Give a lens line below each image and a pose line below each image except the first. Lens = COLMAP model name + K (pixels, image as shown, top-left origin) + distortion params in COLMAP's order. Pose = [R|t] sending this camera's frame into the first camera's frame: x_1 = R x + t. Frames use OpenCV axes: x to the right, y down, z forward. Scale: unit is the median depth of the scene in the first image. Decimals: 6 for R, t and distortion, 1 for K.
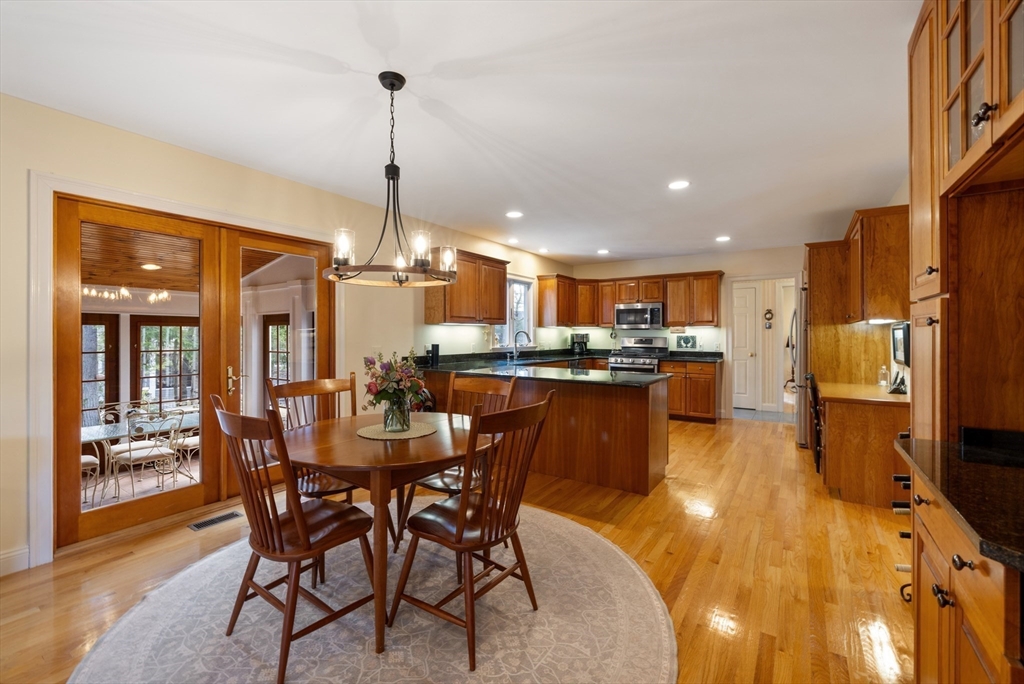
lens RADIAL K [[433.8, 0, 505.7], [0, 433.8, 333.8], [0, 0, 1]] dist [-0.000882, -0.000066]
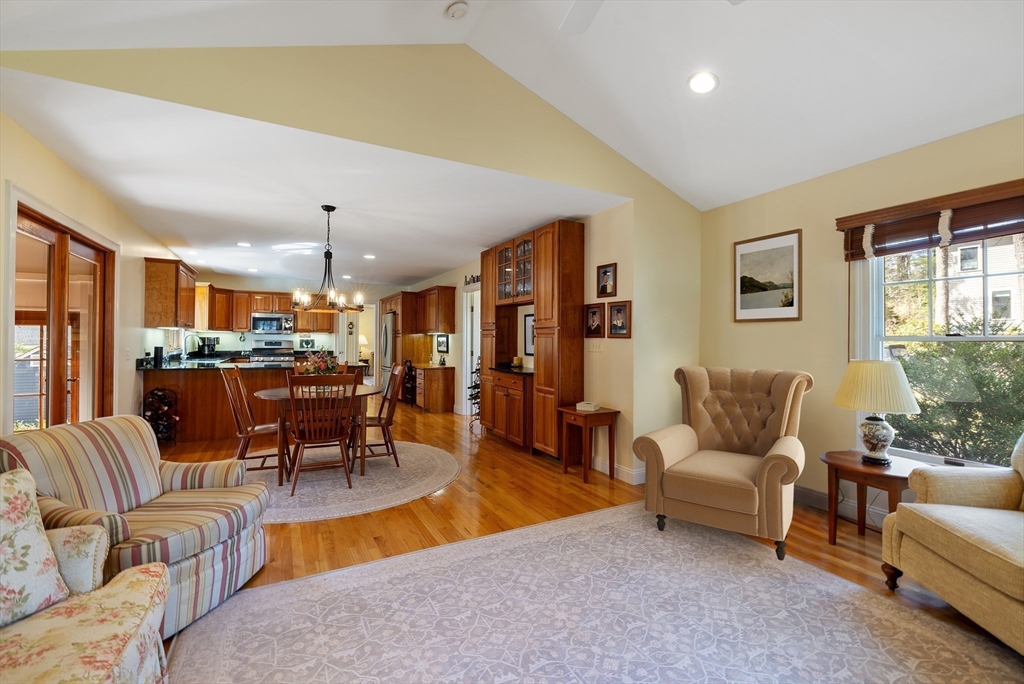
lens RADIAL K [[433.8, 0, 505.7], [0, 433.8, 333.8], [0, 0, 1]] dist [-0.000882, -0.000066]
pose [[0.470117, 0.014526, 0.882484, -0.699300], [-0.007973, 0.999894, -0.012212, -0.001485], [-0.882568, -0.001295, 0.470183, -0.269638]]
